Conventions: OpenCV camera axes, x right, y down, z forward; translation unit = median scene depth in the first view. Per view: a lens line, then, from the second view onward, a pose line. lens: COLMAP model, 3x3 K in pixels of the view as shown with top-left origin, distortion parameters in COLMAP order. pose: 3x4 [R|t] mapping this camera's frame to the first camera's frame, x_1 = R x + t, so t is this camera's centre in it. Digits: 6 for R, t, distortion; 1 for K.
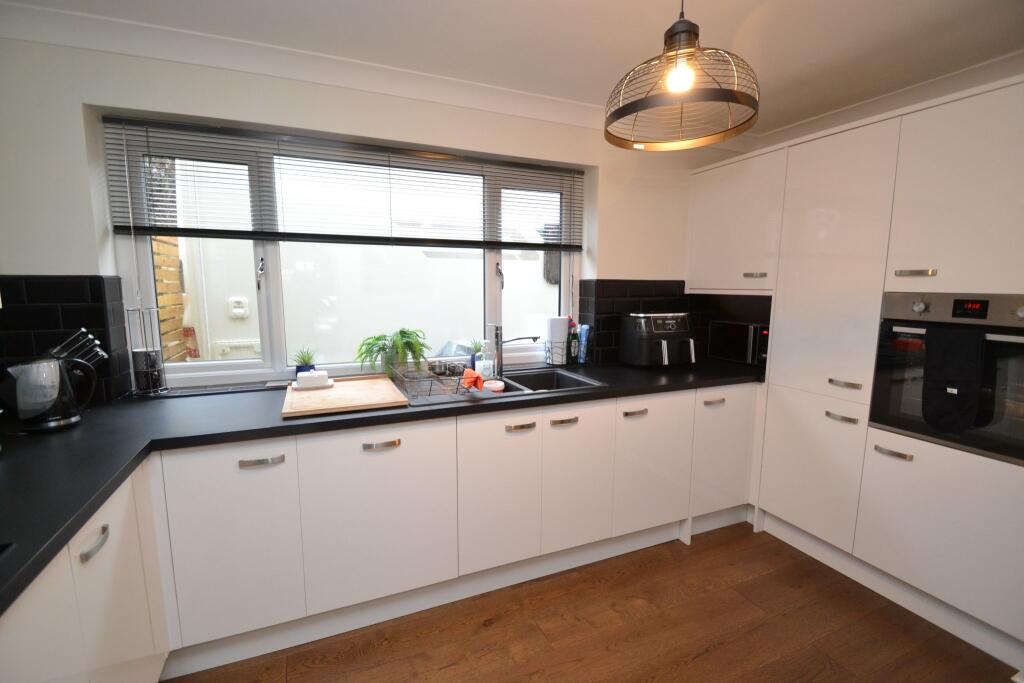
lens RADIAL K [[449.5, 0, 512.0], [0, 449.5, 341.5], [0, 0, 1]] dist [0.000341, -0.000054]
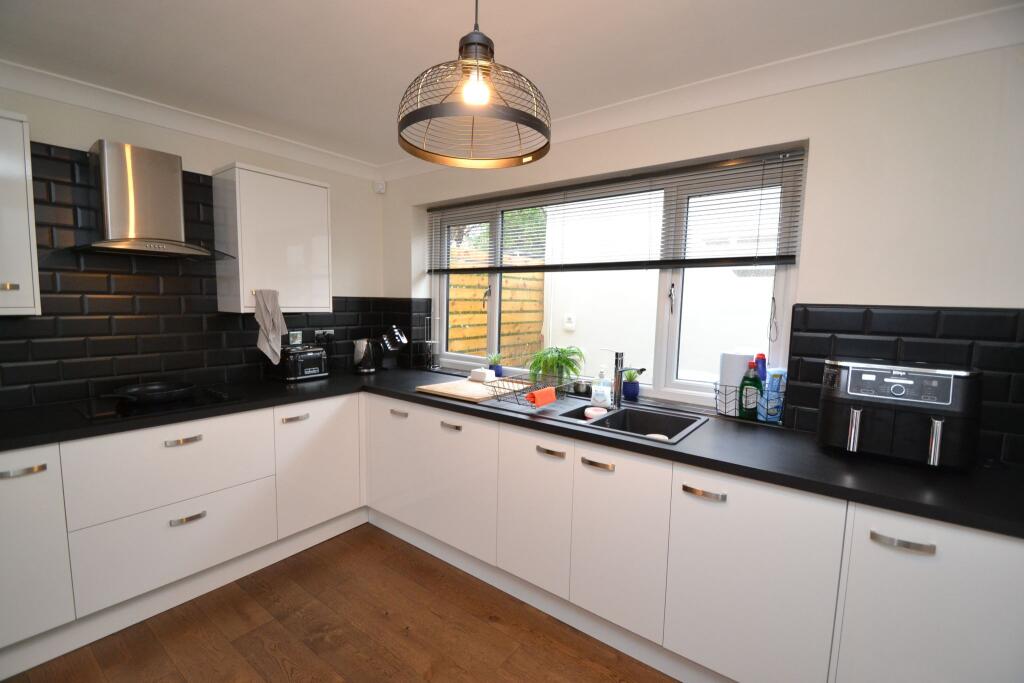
lens RADIAL K [[460.8, 0, 507.2], [0, 460.8, 344.4], [0, 0, 1]] dist [0.001217, 0.000058]
pose [[0.481227, 0.085791, -0.872388, 0.637352], [-0.130603, 0.991109, 0.025423, -0.041088], [0.866812, 0.101703, 0.488153, 0.310352]]
